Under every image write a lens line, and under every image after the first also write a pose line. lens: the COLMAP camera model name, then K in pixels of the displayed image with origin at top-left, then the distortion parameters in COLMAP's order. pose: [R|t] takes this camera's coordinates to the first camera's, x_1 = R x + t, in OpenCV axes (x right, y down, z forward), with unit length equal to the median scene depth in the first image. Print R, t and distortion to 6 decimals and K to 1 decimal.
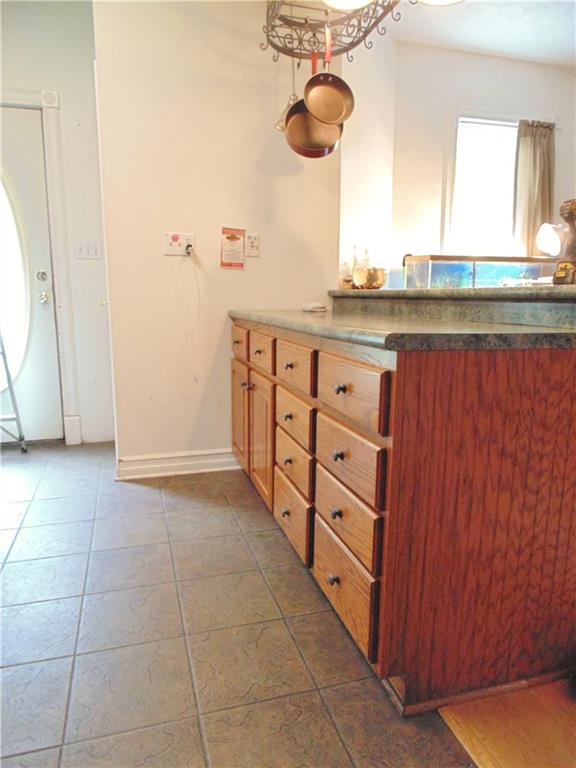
lens RADIAL K [[513.8, 0, 288.0], [0, 513.8, 384.0], [0, 0, 1]] dist [-0.011577, -0.002249]
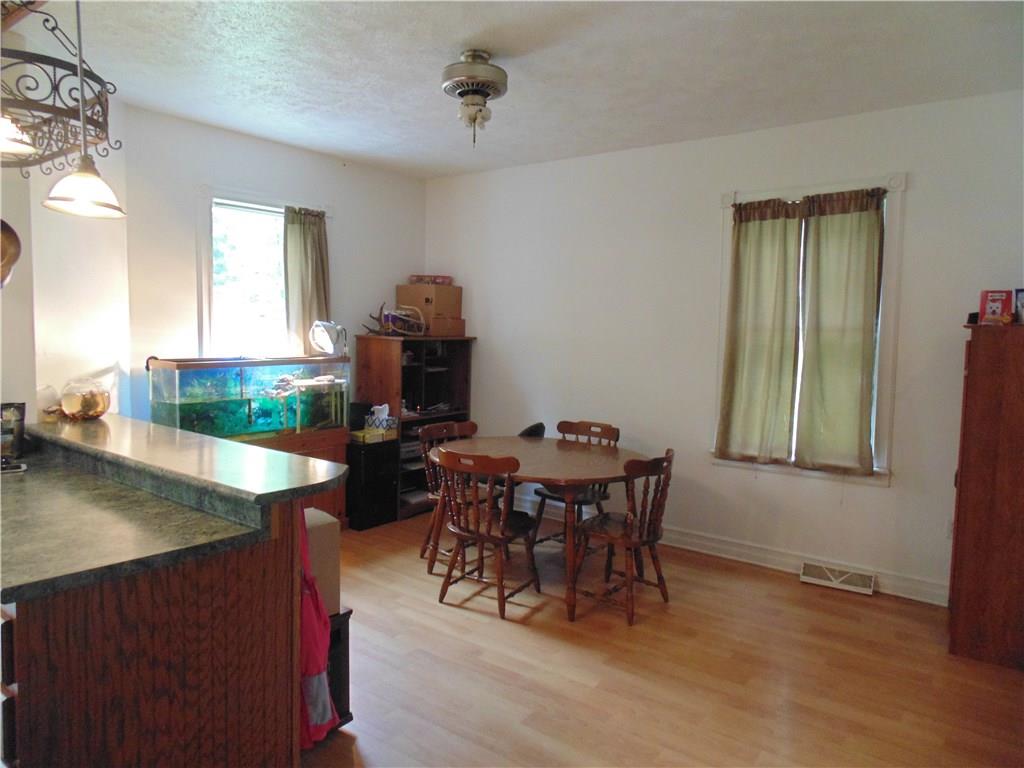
lens RADIAL K [[685.0, 0, 512.0], [0, 685.0, 384.0], [0, 0, 1]] dist [-0.011577, -0.002249]
pose [[0.815994, -0.029956, 0.577284, 0.134612], [0.079658, 0.994956, -0.060967, -0.181504], [-0.572546, 0.095734, 0.814264, -0.392346]]
